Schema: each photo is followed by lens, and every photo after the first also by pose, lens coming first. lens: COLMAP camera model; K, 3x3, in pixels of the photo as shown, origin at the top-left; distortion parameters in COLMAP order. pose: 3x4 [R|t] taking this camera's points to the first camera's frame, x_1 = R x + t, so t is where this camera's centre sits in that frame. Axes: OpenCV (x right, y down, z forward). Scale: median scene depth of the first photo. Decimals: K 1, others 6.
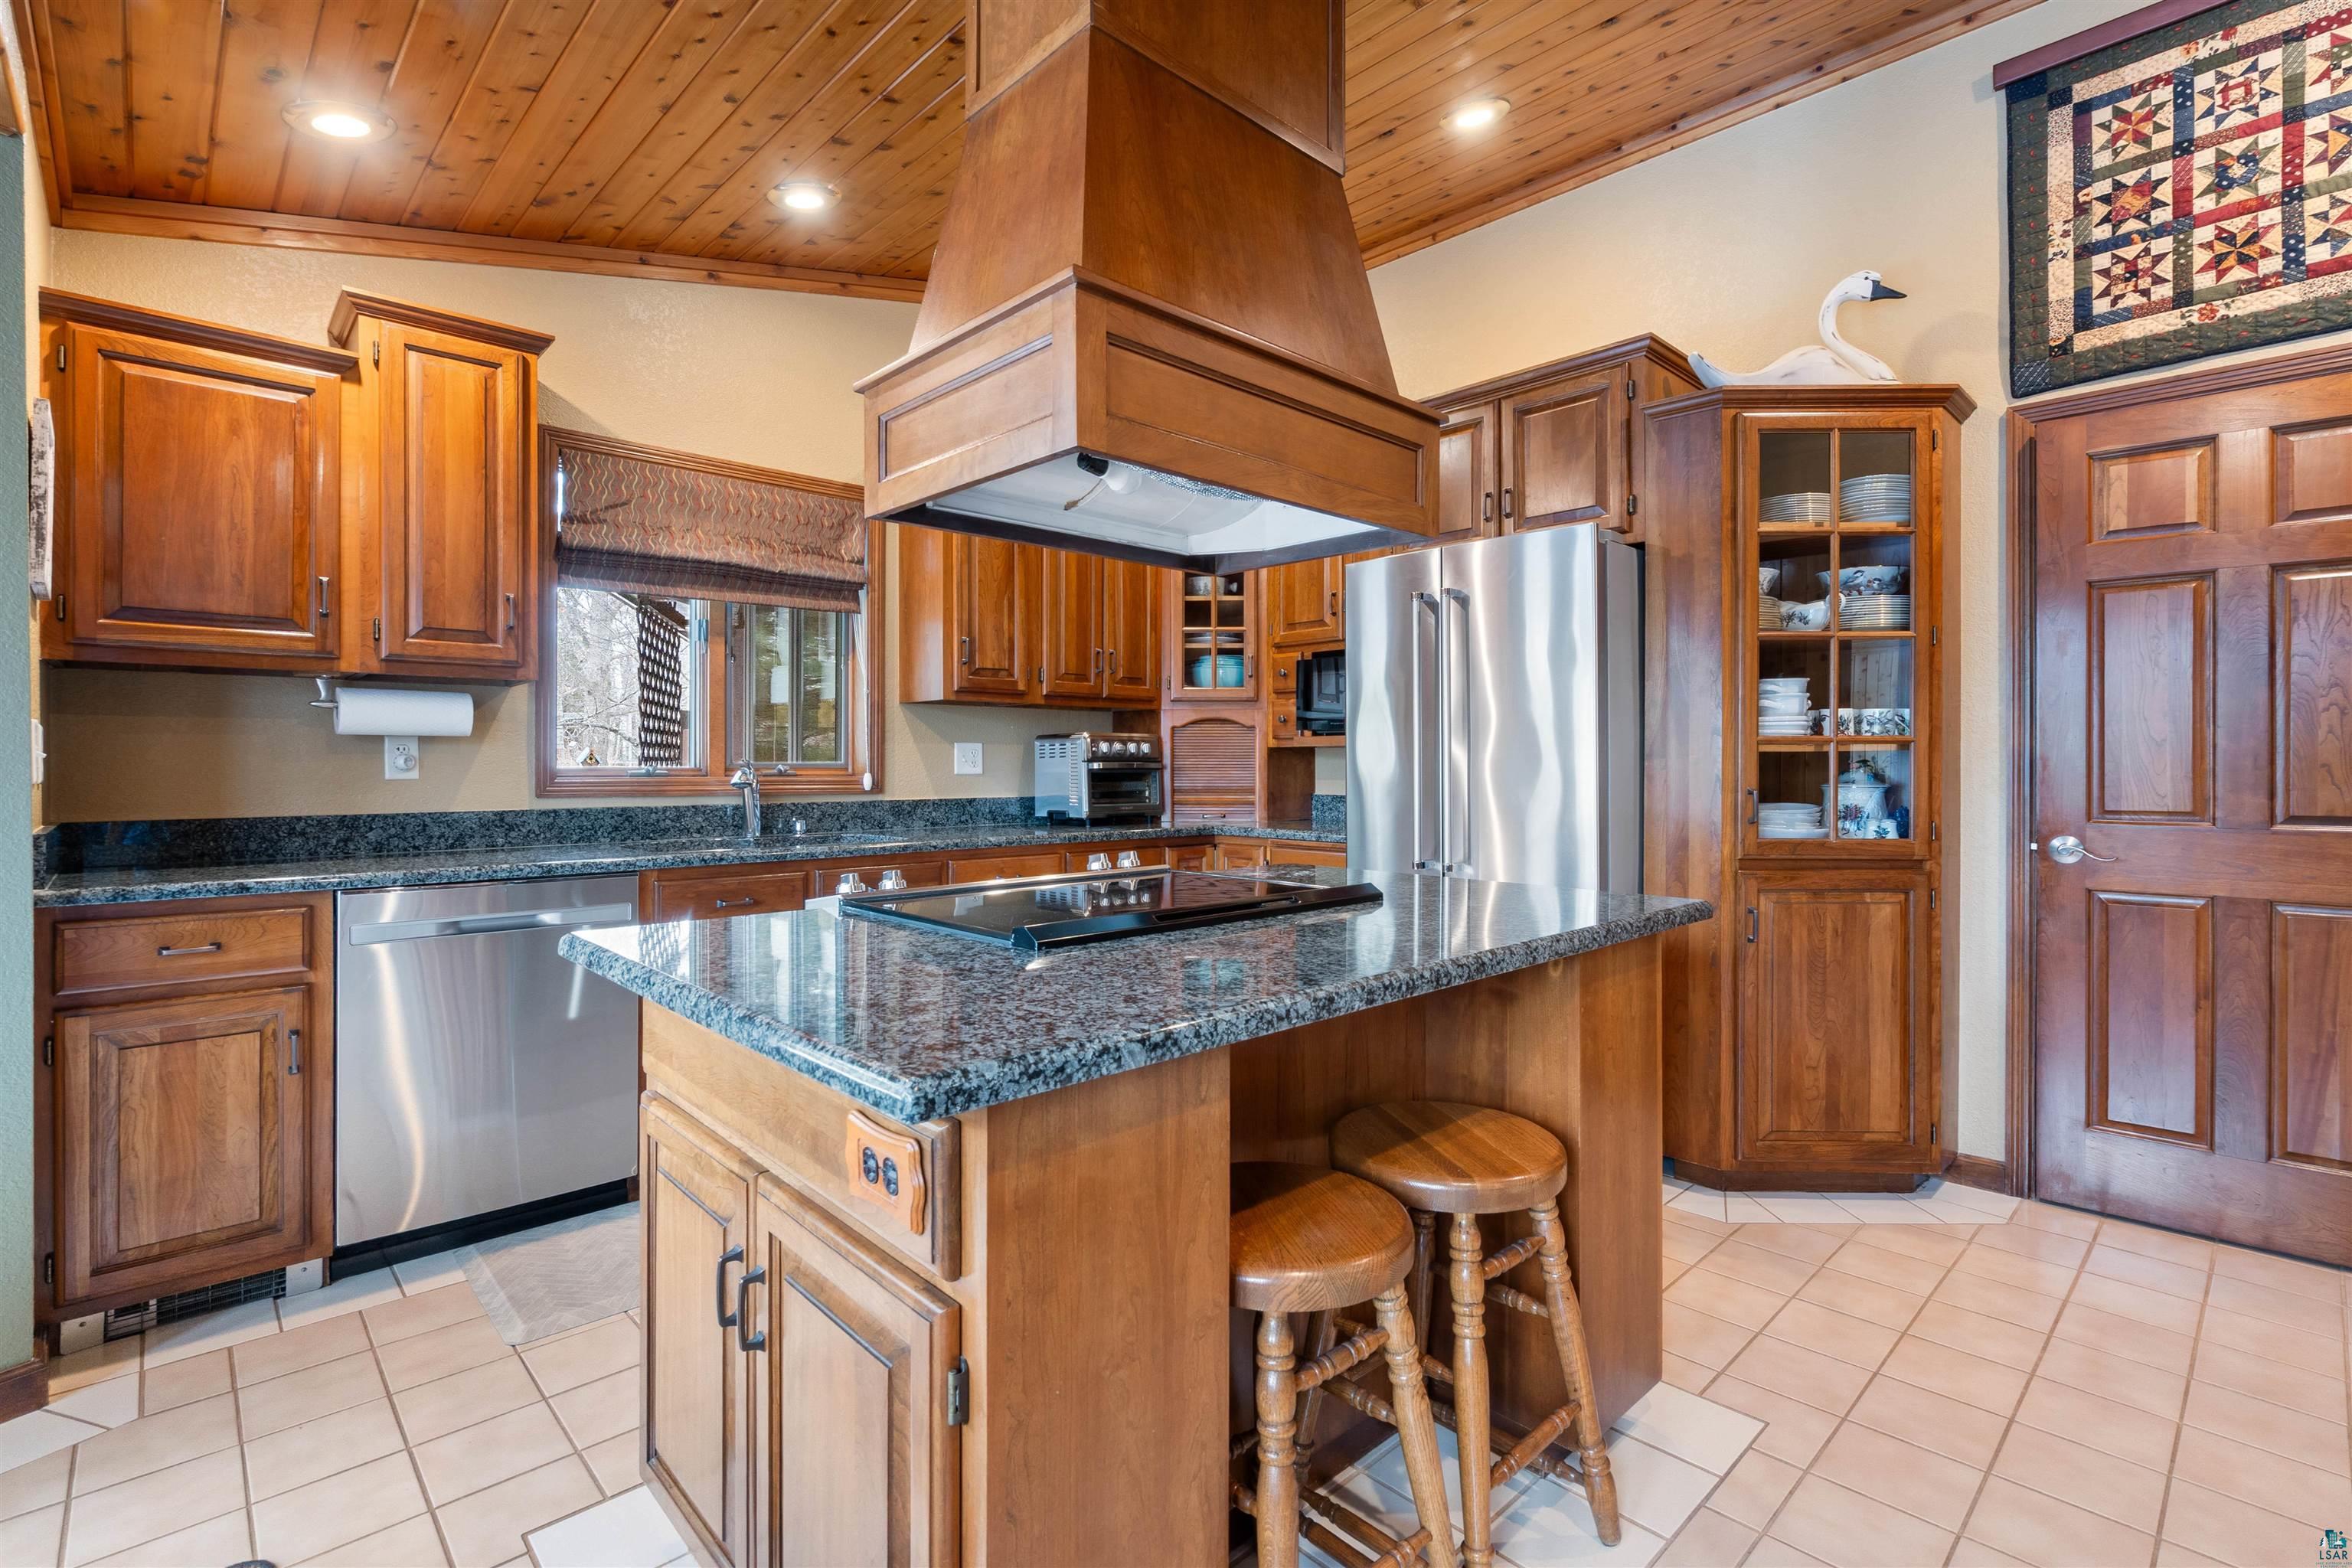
lens RADIAL K [[1068.3, 0, 1177.4], [0, 1068.3, 768.4], [0, 0, 1]] dist [-0.004408, 0.003279]
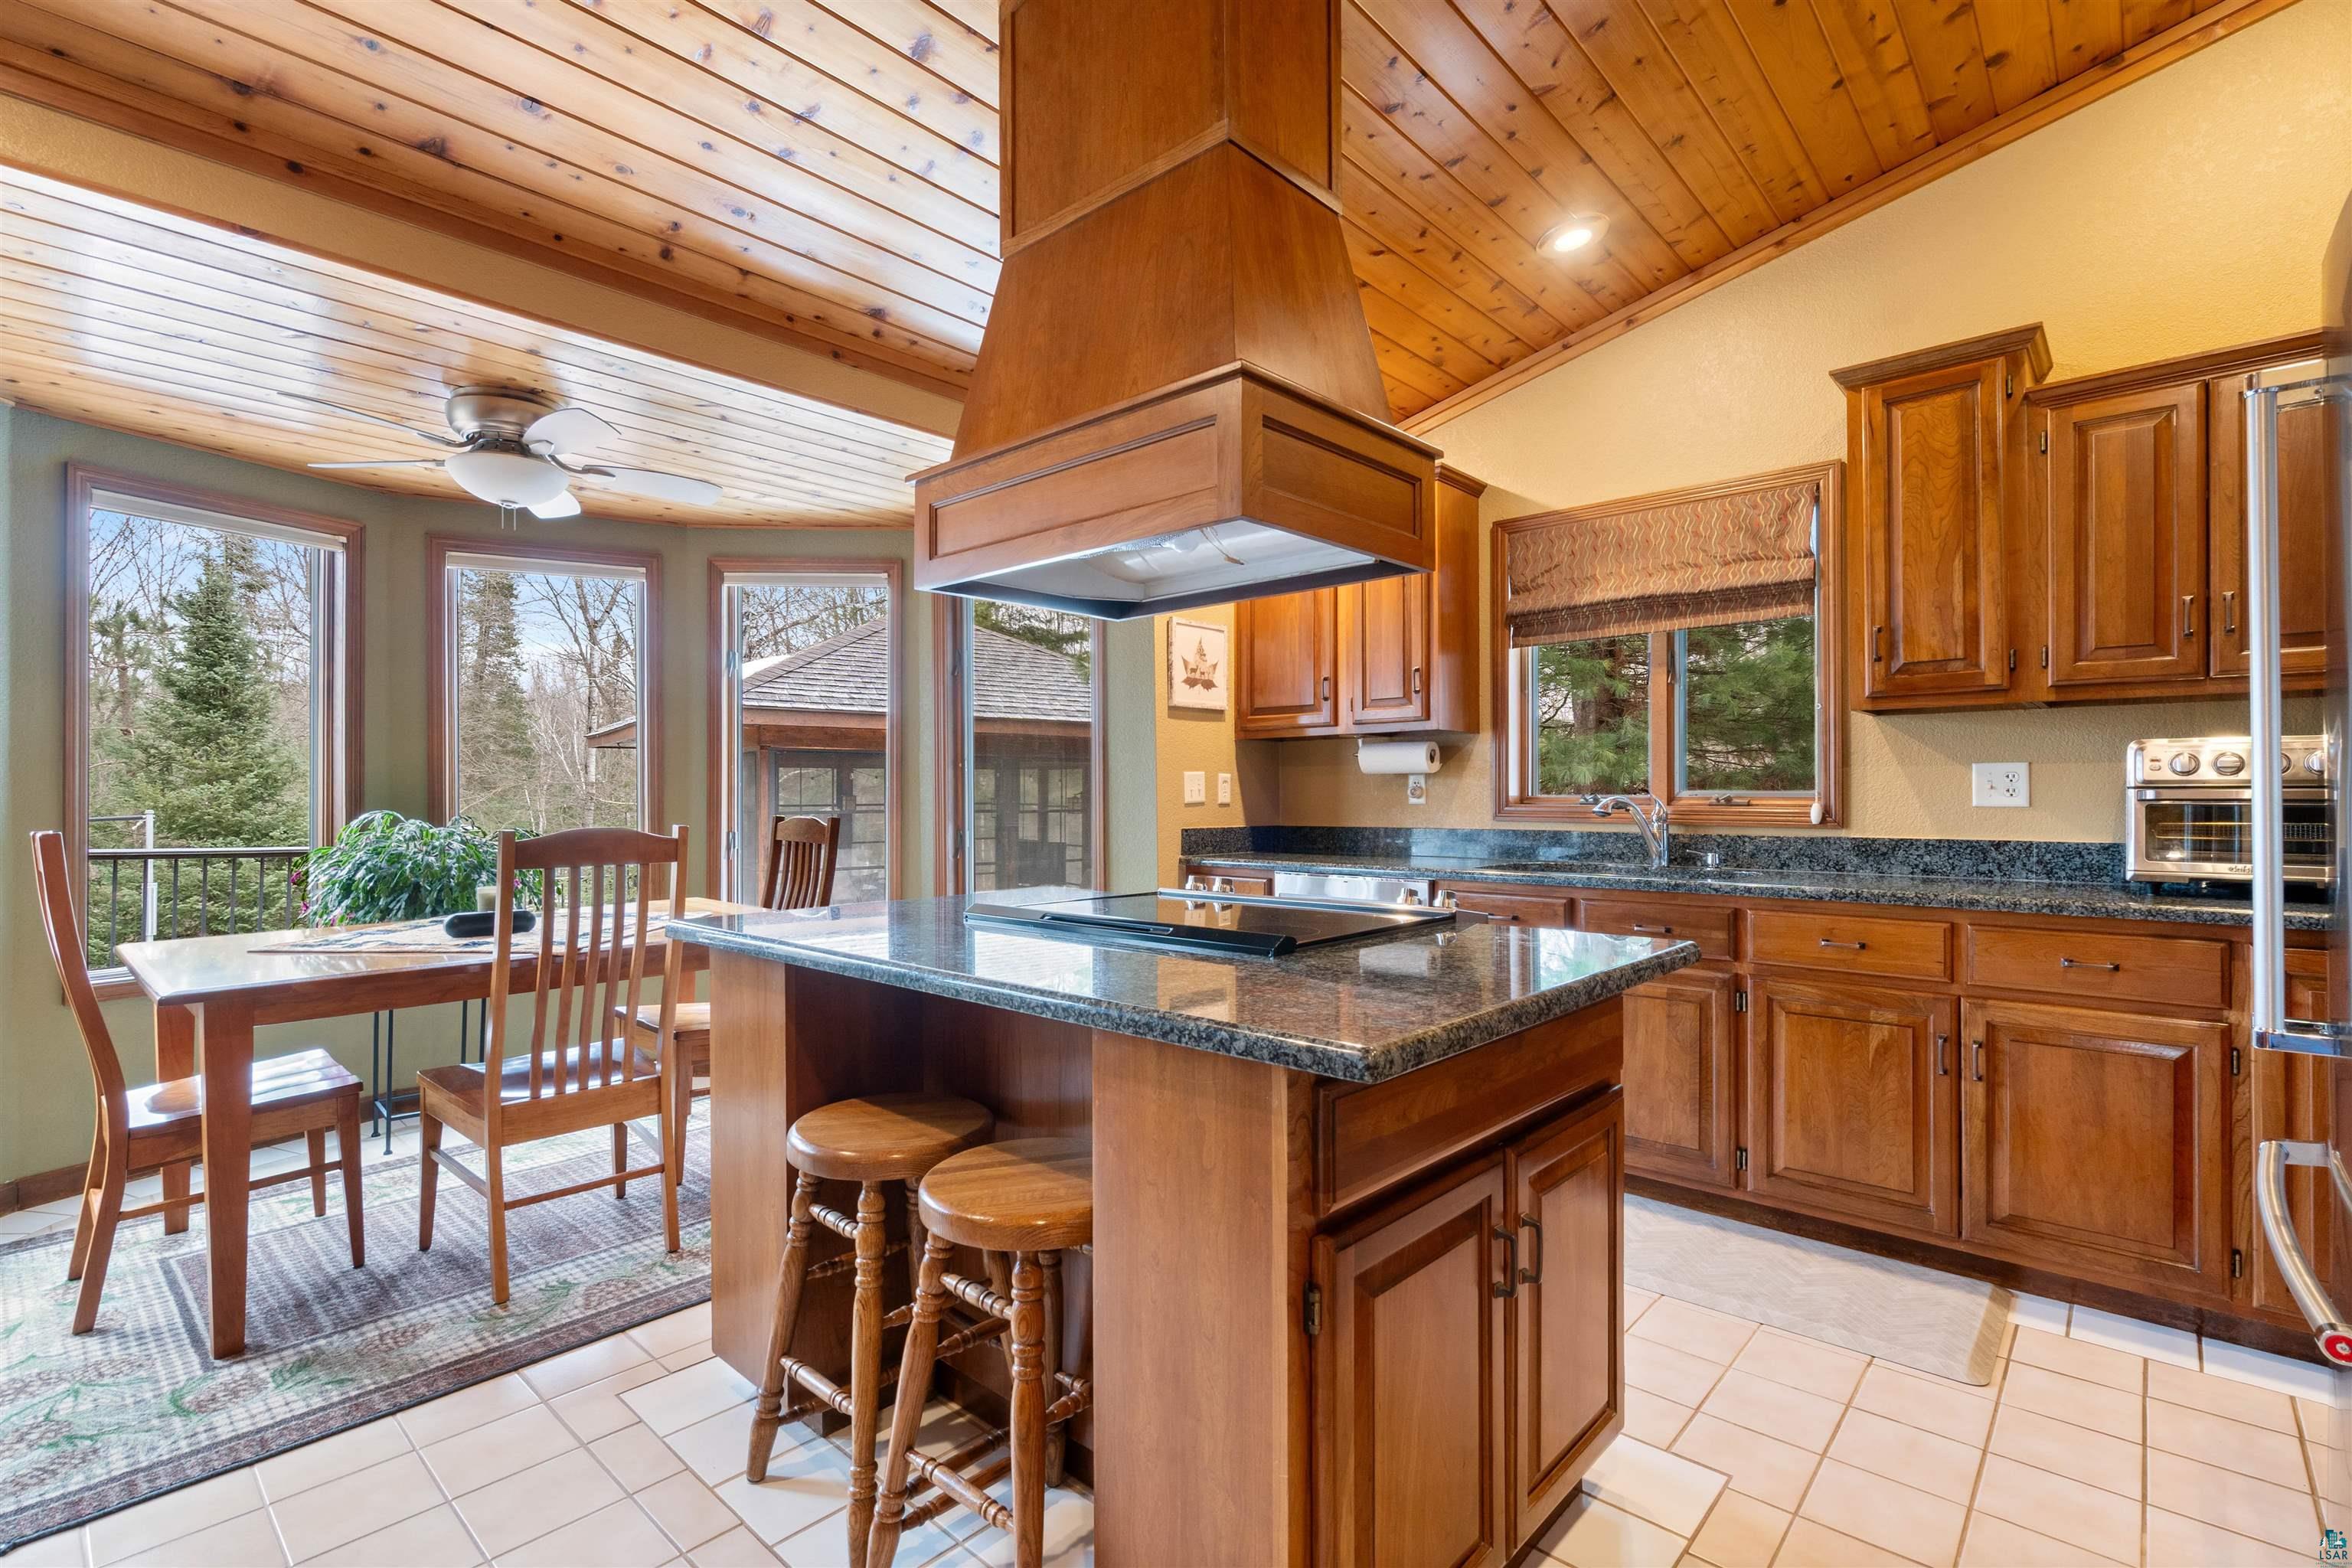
lens RADIAL K [[1068.3, 0, 1163.7], [0, 1068.3, 795.8], [0, 0, 1]] dist [-0.004408, 0.003279]
pose [[0.070422, 0.004413, -0.997508, 0.513008], [-0.000711, 0.999990, 0.004373, -0.005032], [0.997517, 0.000401, 0.070424, 0.428887]]
